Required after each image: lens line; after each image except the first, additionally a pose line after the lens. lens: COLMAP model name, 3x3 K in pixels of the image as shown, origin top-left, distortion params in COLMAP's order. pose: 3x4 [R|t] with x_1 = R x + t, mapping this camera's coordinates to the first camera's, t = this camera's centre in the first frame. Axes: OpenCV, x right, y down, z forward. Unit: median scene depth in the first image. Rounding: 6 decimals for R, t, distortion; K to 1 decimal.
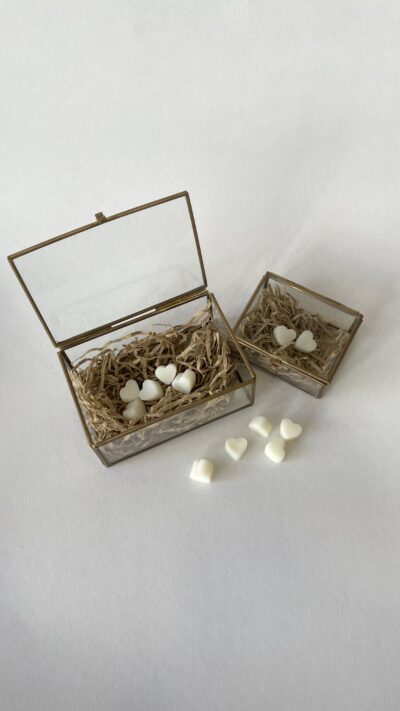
lens RADIAL K [[562.5, 0, 198.9], [0, 562.5, 355.6], [0, 0, 1]] dist [0.013272, 0.001732]
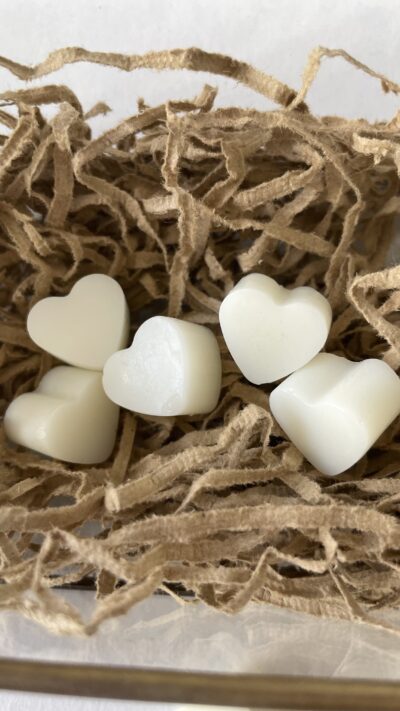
lens RADIAL K [[562.5, 0, 202.1], [0, 562.5, 353.2], [0, 0, 1]] dist [0.013272, 0.001732]
pose [[0.900376, 0.432753, -0.045259, -0.065998], [-0.404269, 0.870477, 0.280777, -0.005887], [0.160904, -0.234508, 0.958705, 0.795693]]
